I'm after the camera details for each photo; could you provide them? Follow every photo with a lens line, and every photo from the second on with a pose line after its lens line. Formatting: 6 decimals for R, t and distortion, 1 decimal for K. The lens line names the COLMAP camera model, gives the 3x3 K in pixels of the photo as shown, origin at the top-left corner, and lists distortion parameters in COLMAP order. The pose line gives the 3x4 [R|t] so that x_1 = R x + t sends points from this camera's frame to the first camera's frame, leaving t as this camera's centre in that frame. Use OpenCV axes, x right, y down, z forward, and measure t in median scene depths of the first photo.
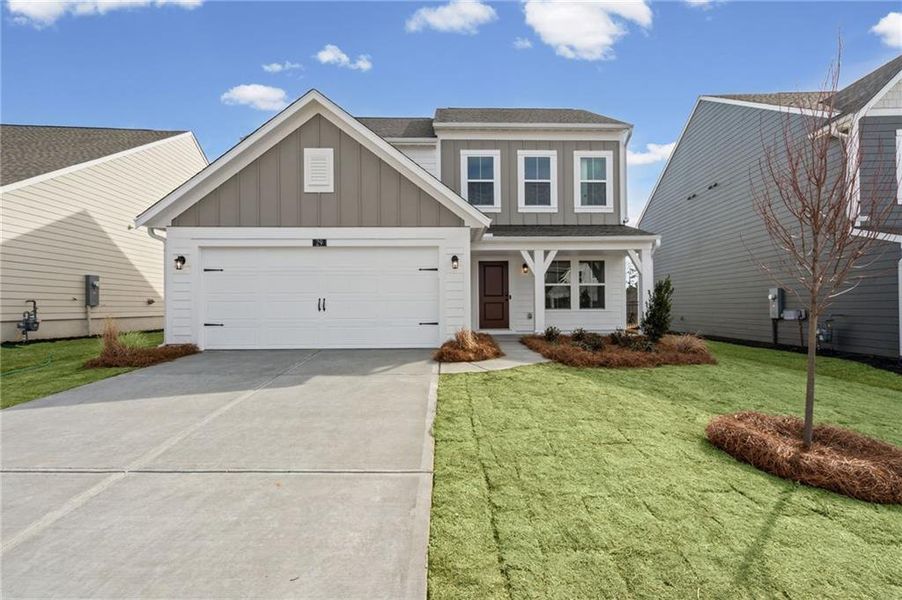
lens RADIAL K [[414.4, 0, 462.6], [0, 414.4, 298.7], [0, 0, 1]] dist [-0.010722, -0.000080]
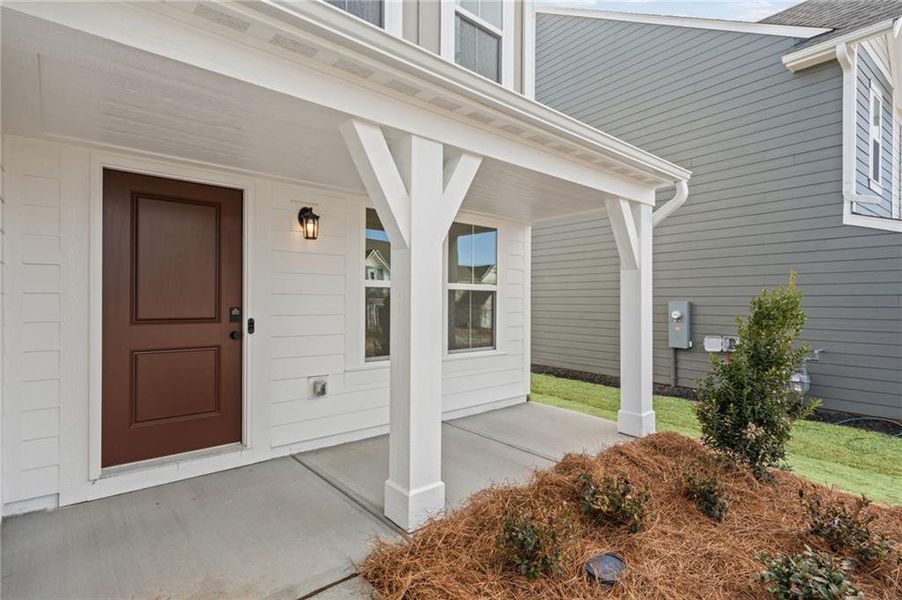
lens RADIAL K [[452.6, 0, 451.0], [0, 452.6, 300.0], [0, 0, 1]] dist [-0.013698, 0.000156]
pose [[0.775128, 0.013293, 0.631664, 0.036126], [-0.016891, 0.999857, -0.000314, -0.024986], [-0.631578, -0.010426, 0.775242, 0.782677]]
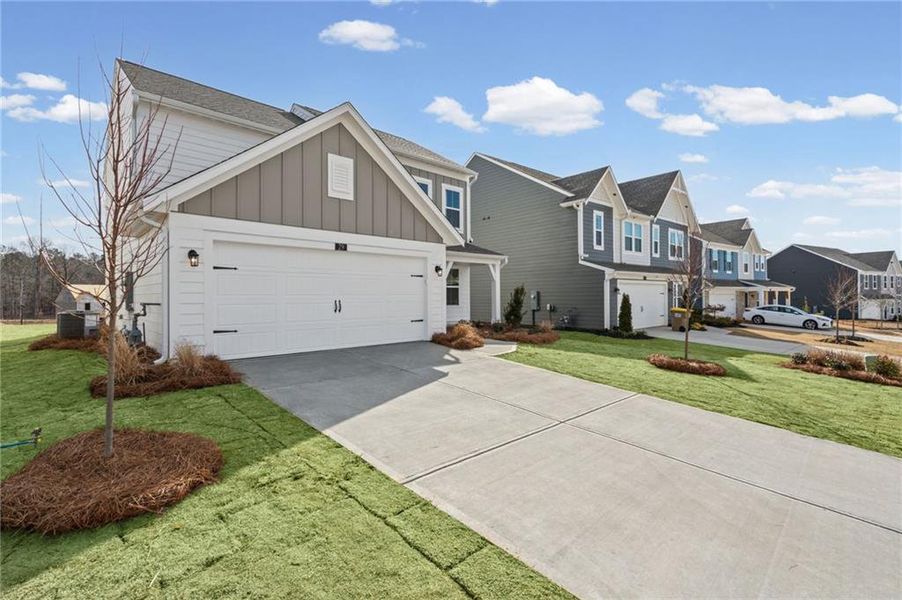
lens RADIAL K [[414.4, 0, 462.6], [0, 414.4, 298.7], [0, 0, 1]] dist [-0.010722, -0.000080]
pose [[0.722344, -0.002968, 0.691528, -0.657084], [-0.007162, 0.999905, 0.011773, -0.014841], [-0.691497, -0.013457, 0.722254, 0.023239]]
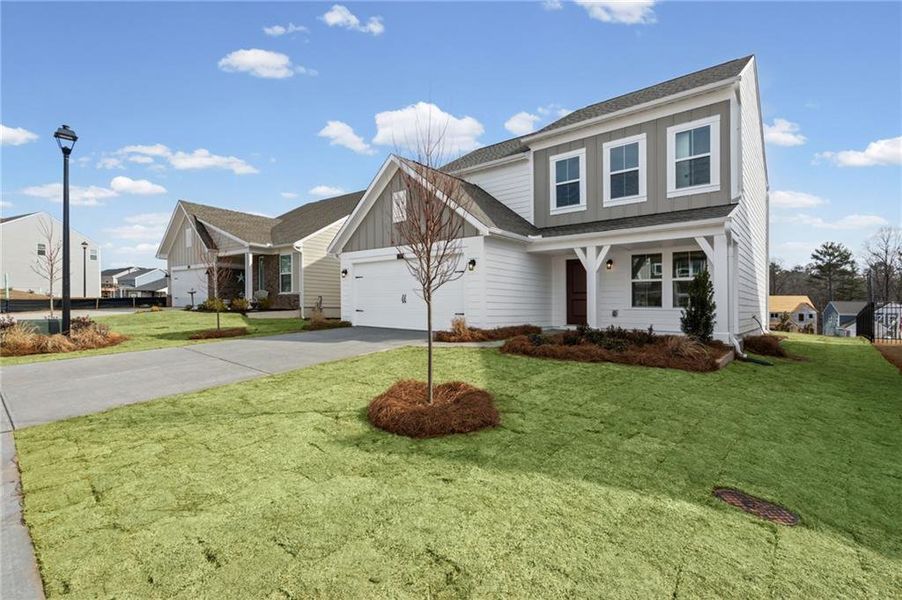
lens RADIAL K [[423.8, 0, 458.5], [0, 423.8, 299.0], [0, 0, 1]] dist [0.021722, 0.000013]
pose [[0.729875, 0.011413, -0.683485, 0.653416], [-0.001330, 0.999882, 0.015275, -0.006883], [0.683579, -0.010240, 0.729805, 0.029705]]
